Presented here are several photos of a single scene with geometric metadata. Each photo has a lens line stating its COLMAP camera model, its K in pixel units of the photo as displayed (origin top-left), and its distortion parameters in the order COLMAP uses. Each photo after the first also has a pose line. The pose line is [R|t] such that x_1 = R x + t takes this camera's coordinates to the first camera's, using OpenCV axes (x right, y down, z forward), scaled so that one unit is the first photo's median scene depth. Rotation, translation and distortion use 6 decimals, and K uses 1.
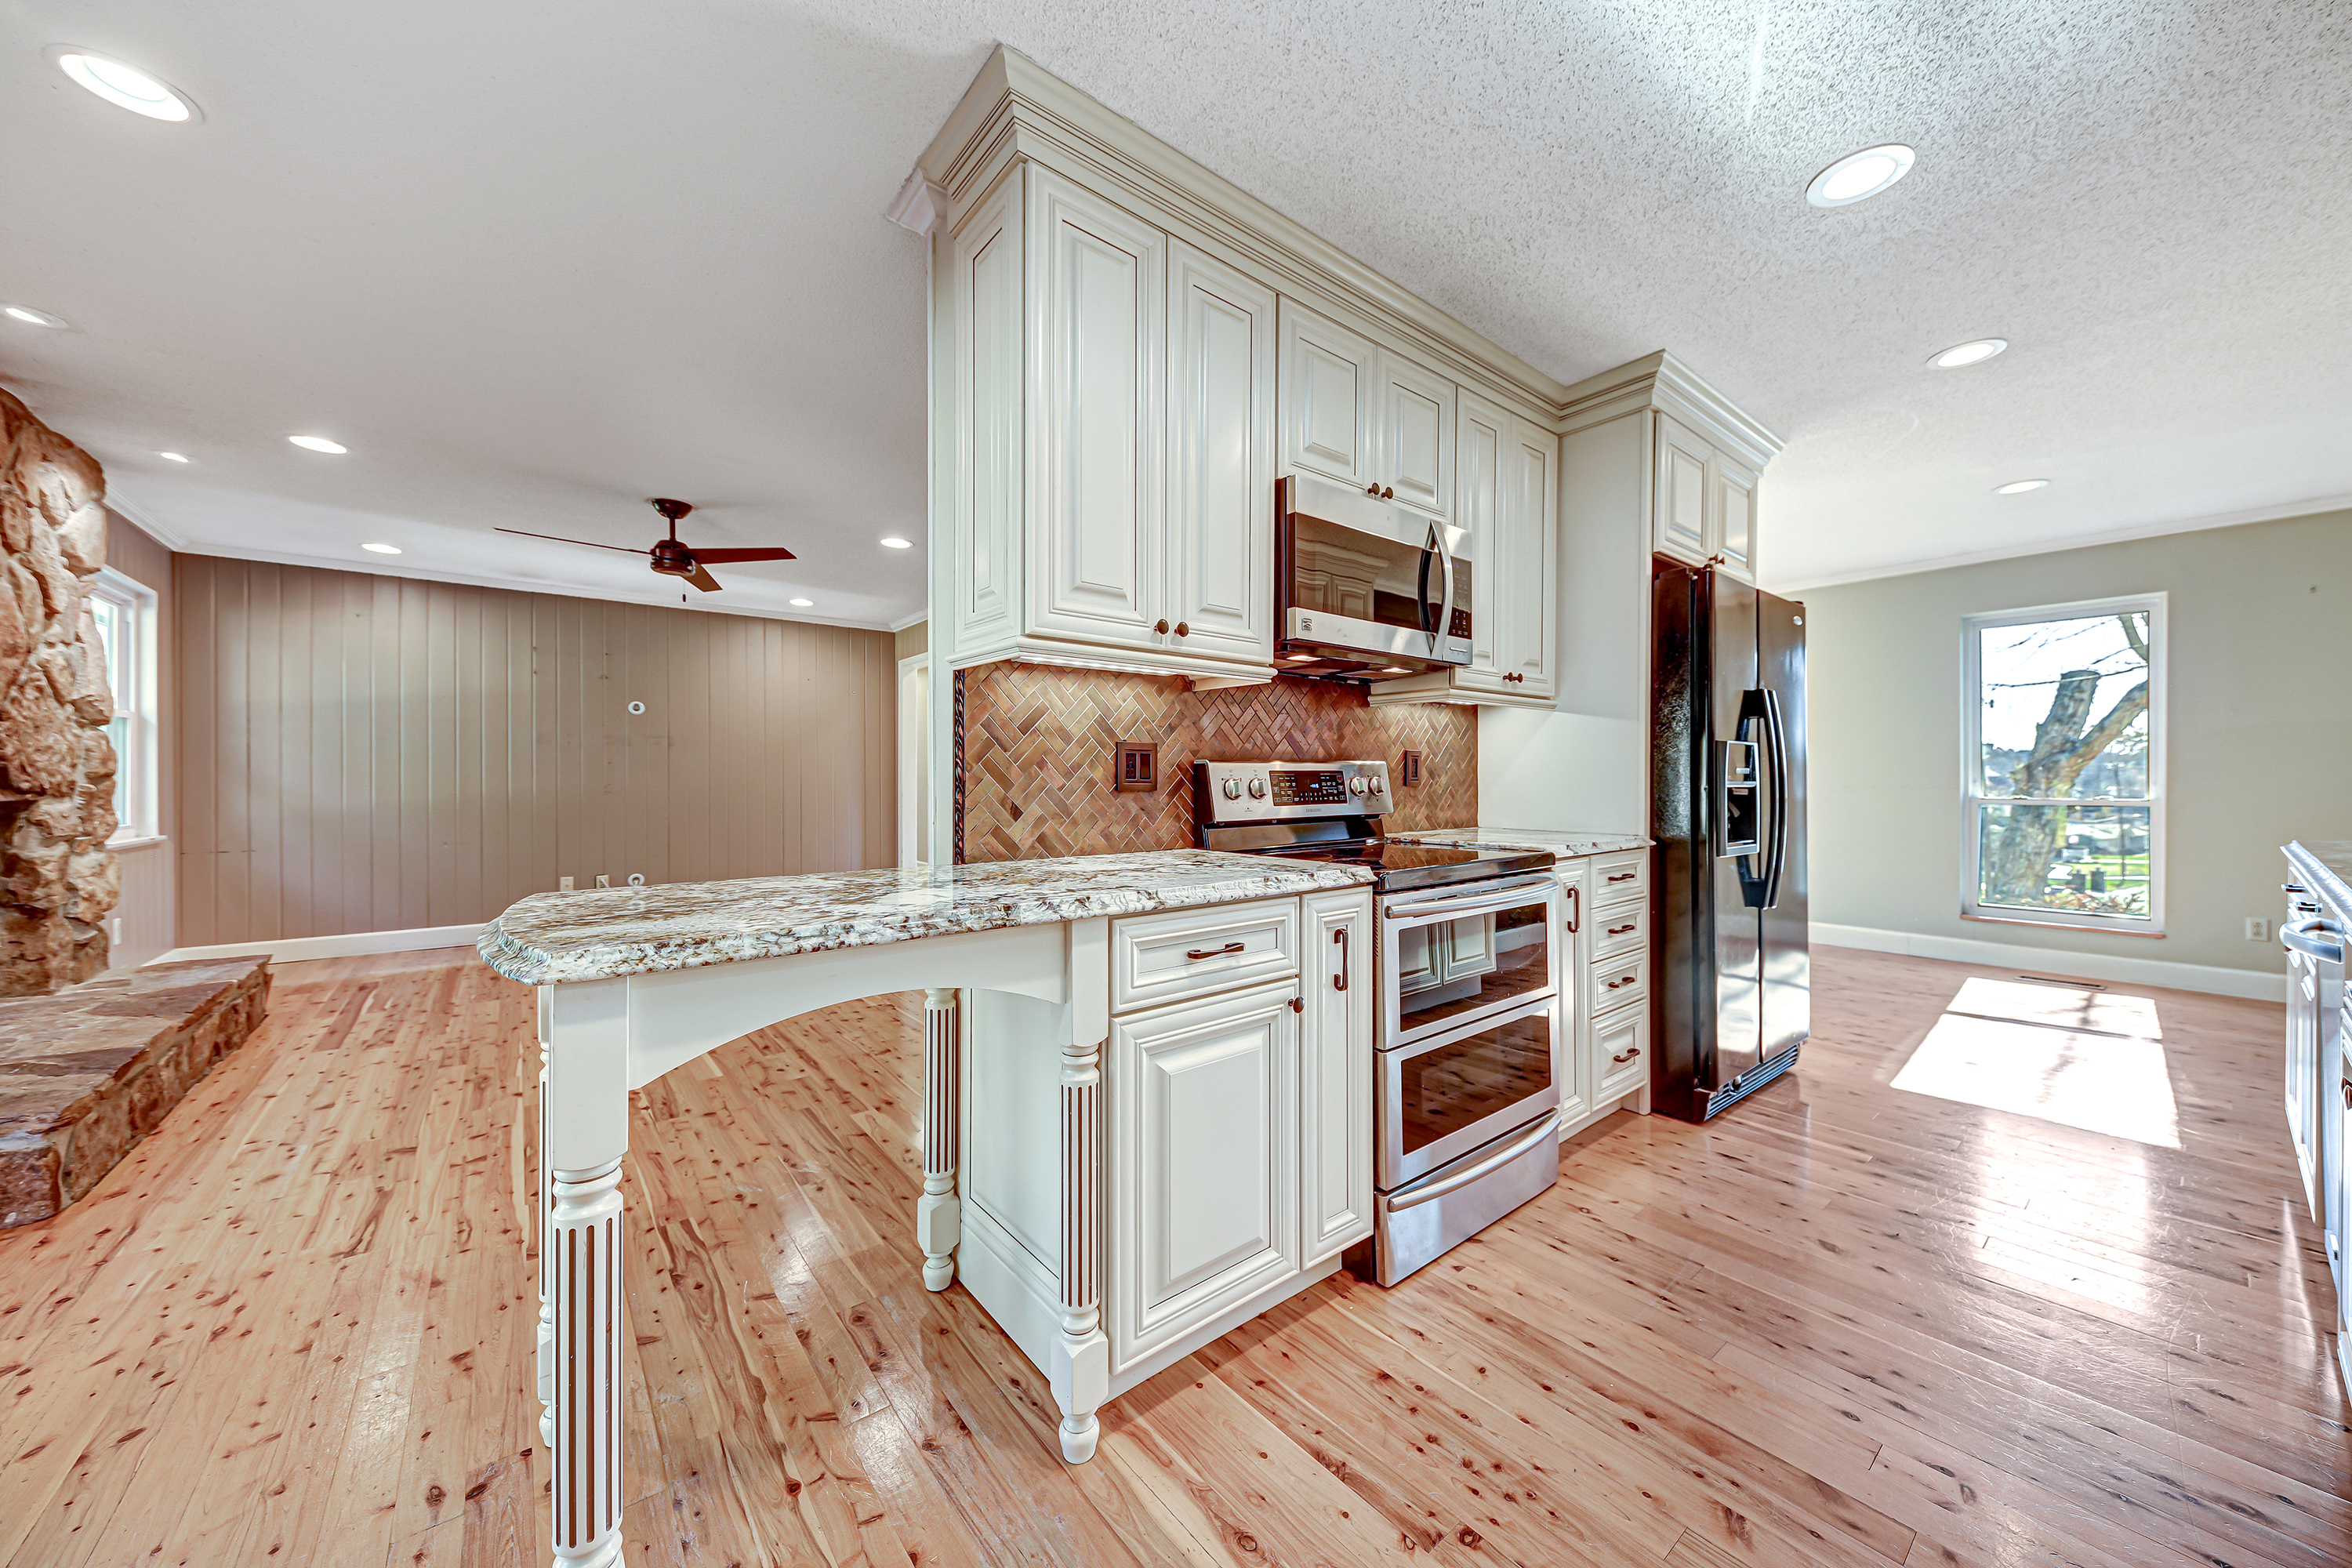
lens RADIAL K [[823.1, 0, 1166.3], [0, 823.1, 774.7], [0, 0, 1]] dist [-0.002136, -0.000521]
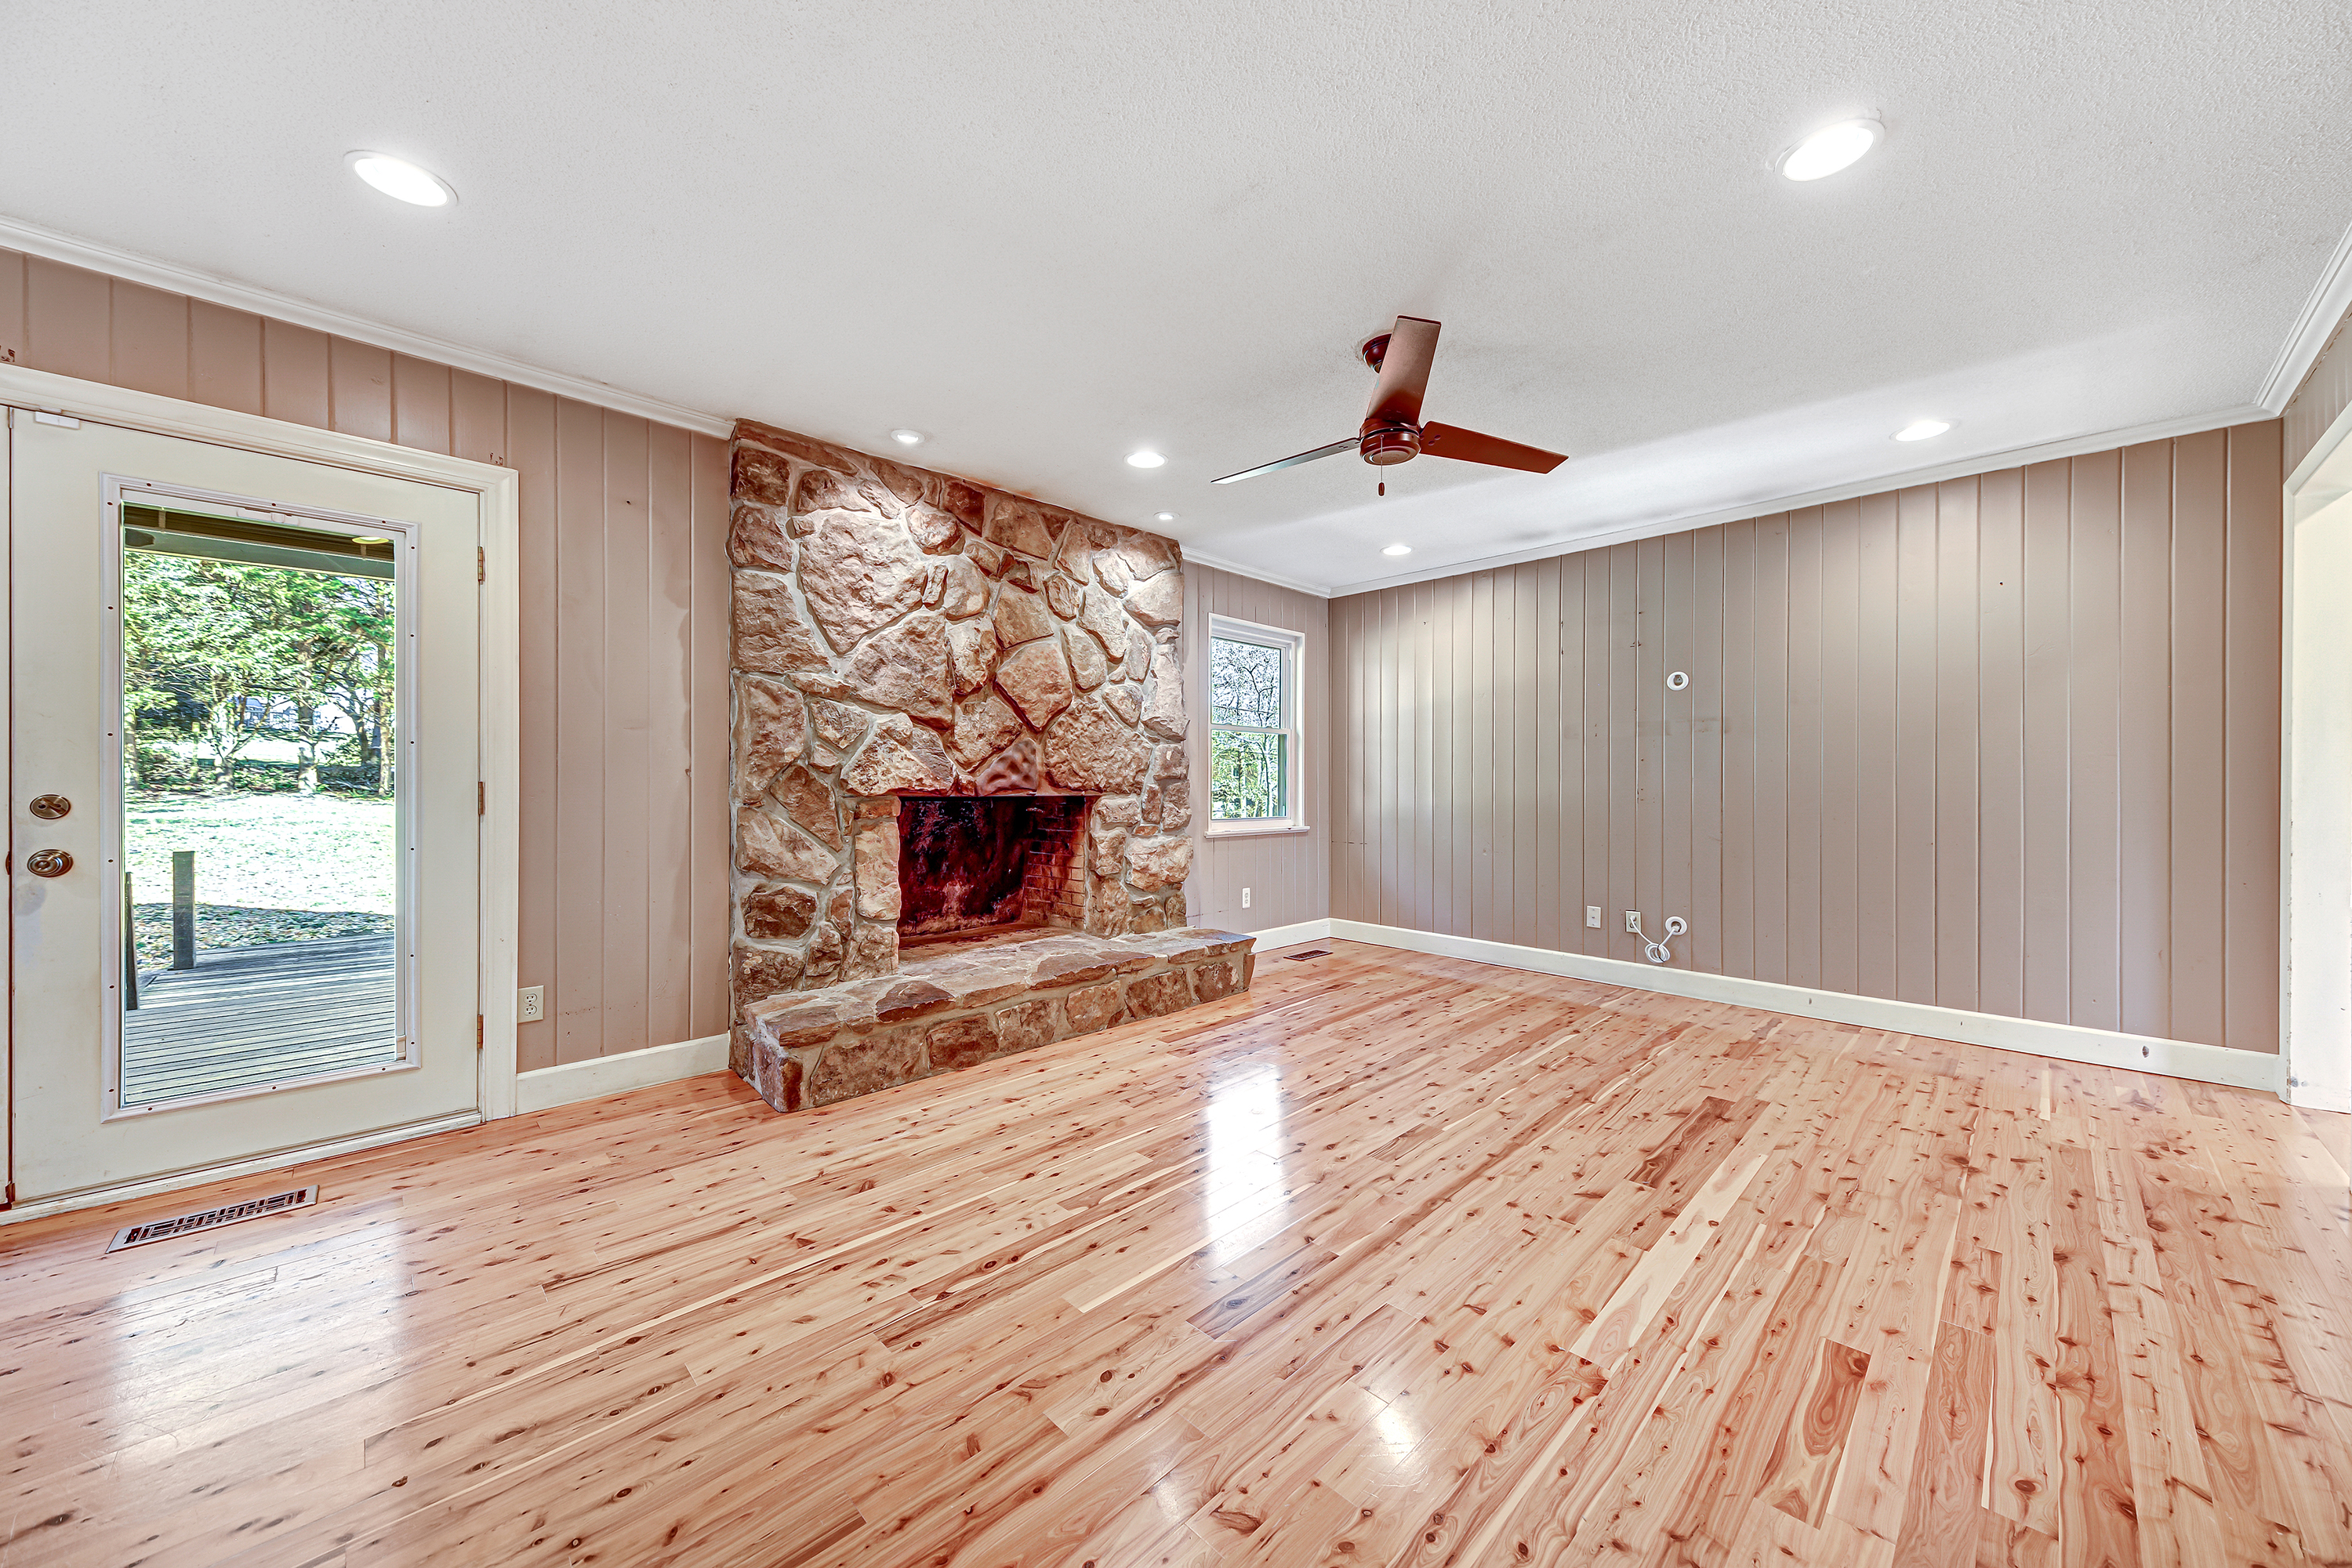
lens RADIAL K [[823.1, 0, 1186.8], [0, 823.1, 787.5], [0, 0, 1]] dist [-0.002136, -0.000521]
pose [[0.124696, 0.005844, -0.992178, 0.015284], [0.004955, 0.999967, 0.006513, 0.008824], [0.992183, -0.005729, 0.124663, 0.970858]]
